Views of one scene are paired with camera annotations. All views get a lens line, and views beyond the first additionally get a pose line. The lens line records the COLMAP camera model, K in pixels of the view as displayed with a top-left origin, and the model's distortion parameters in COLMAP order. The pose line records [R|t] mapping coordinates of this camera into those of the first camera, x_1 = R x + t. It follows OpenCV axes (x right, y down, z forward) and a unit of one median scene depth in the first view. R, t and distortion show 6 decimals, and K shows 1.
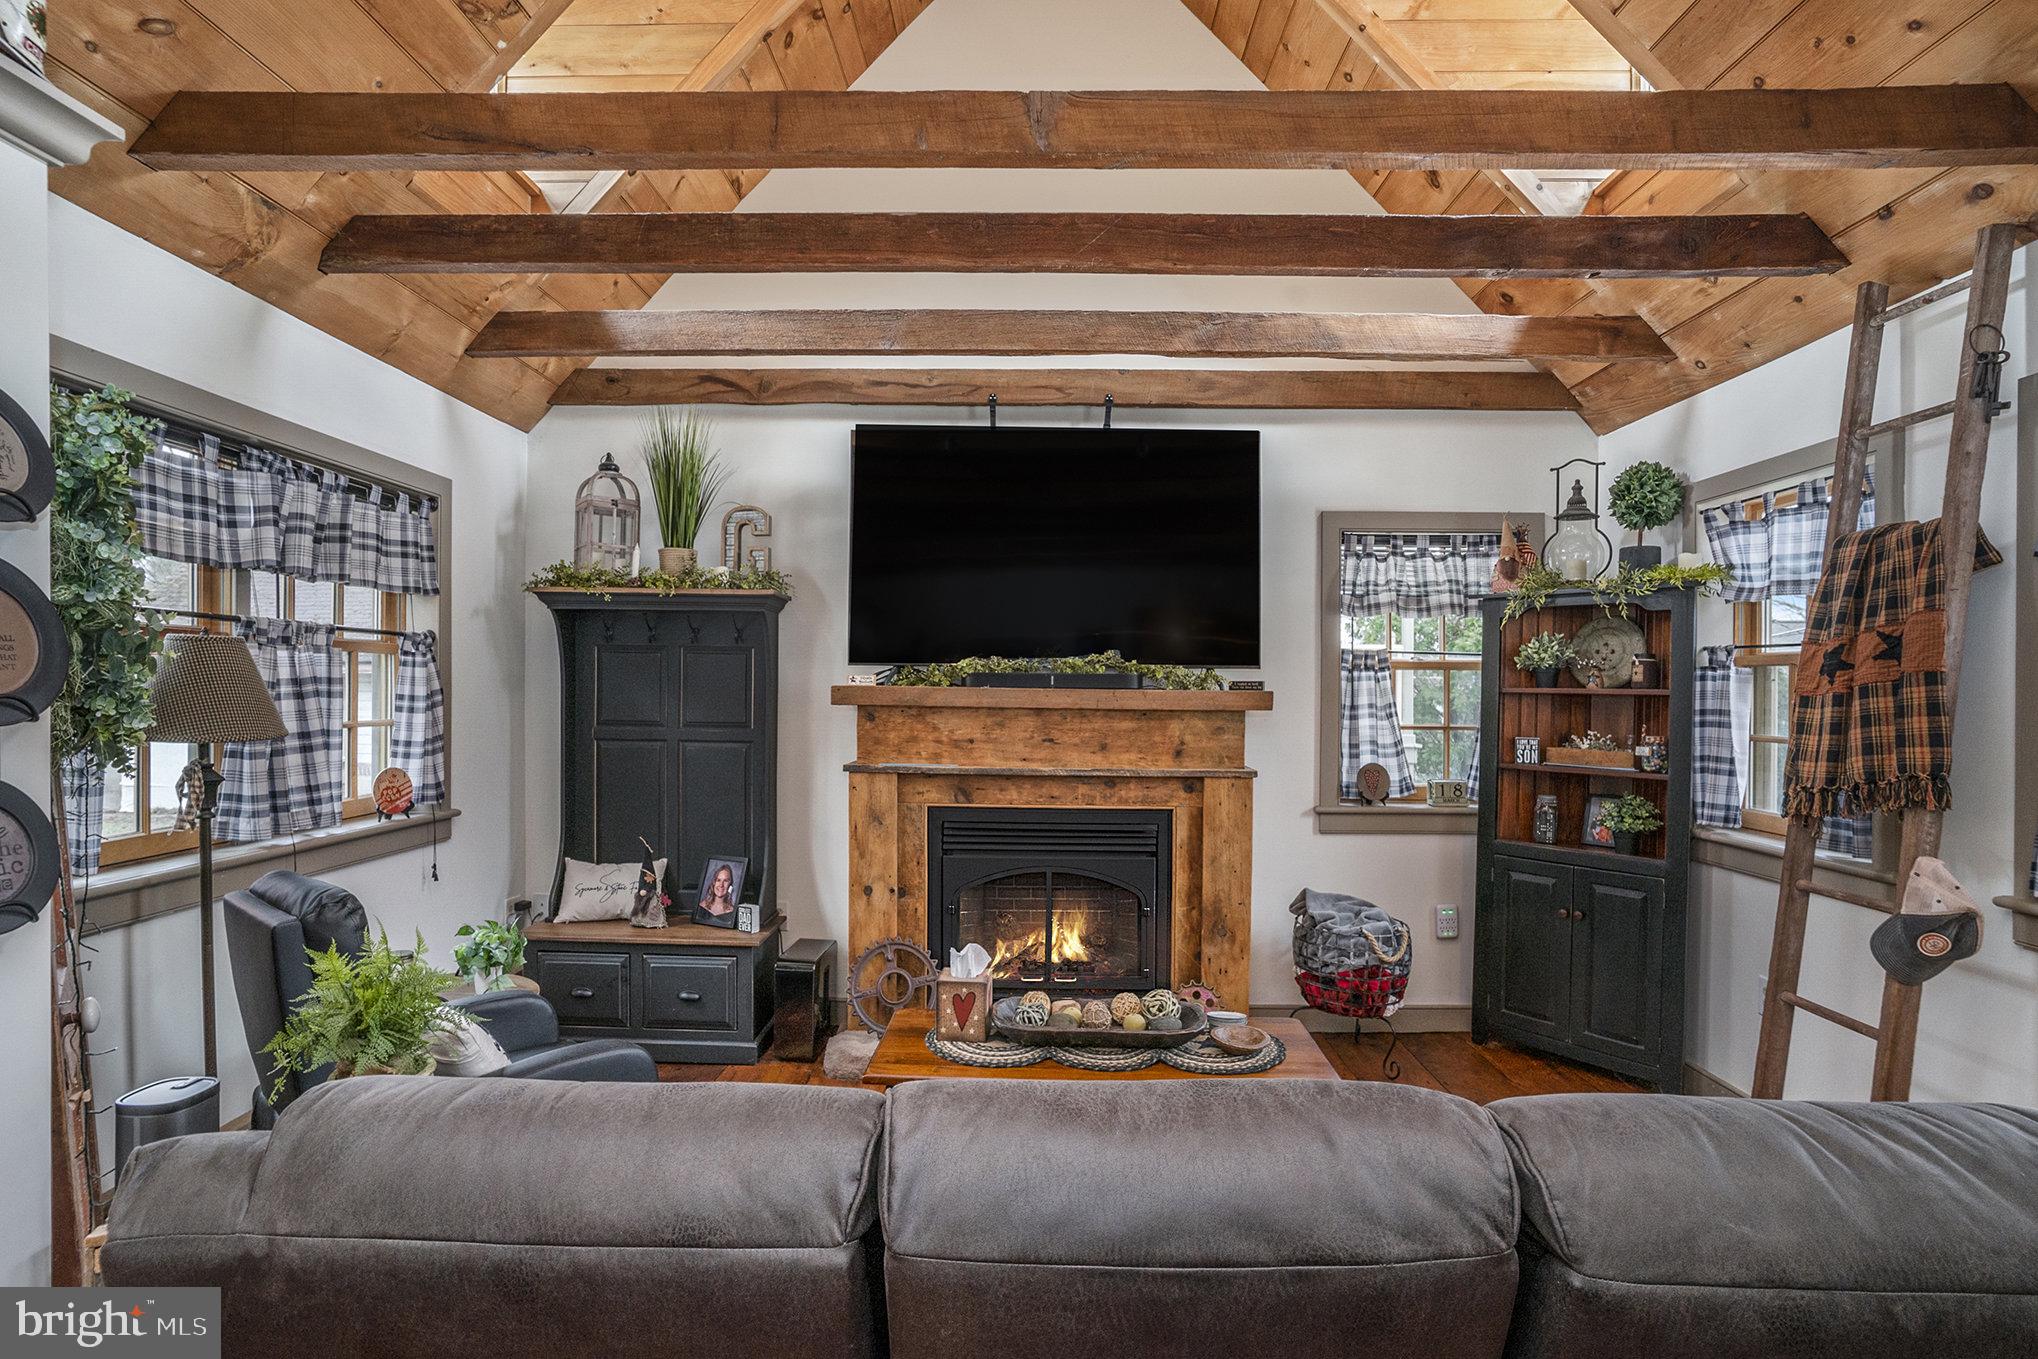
lens RADIAL K [[984.0, 0, 1019.0], [0, 984.0, 679.5], [0, 0, 1]] dist [-0.084536, 0.044913]
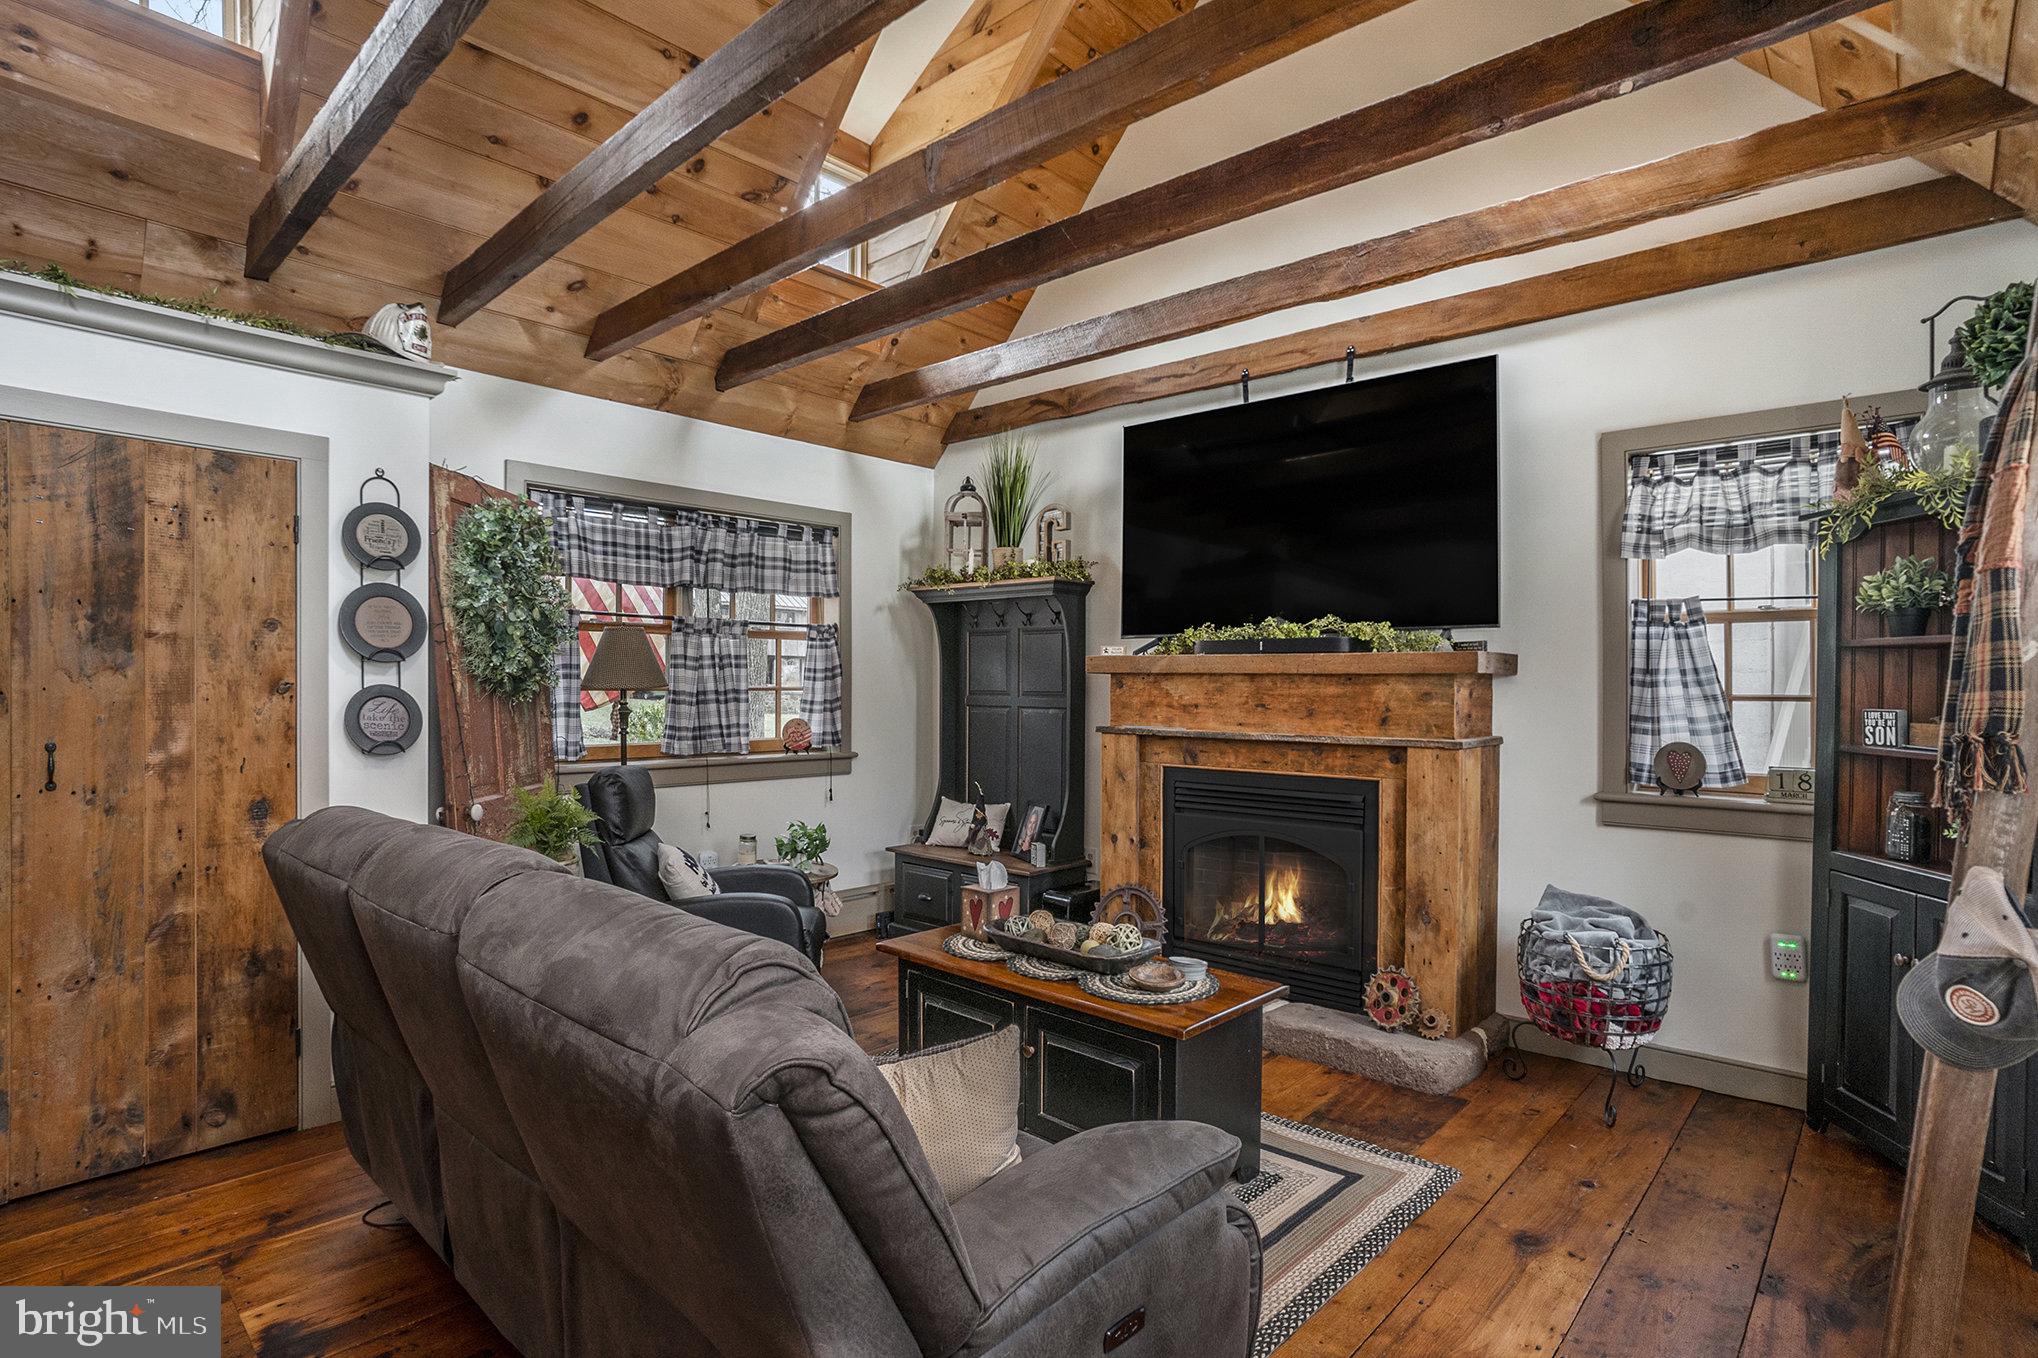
lens RADIAL K [[984.2, 0, 1019.0], [0, 984.2, 679.0], [0, 0, 1]] dist [-0.052441, -0.000014]
pose [[0.770791, -0.007709, -0.637041, 0.483872], [0.010650, 0.999943, 0.000785, 0.031065], [0.636999, -0.007389, 0.770829, 0.064636]]
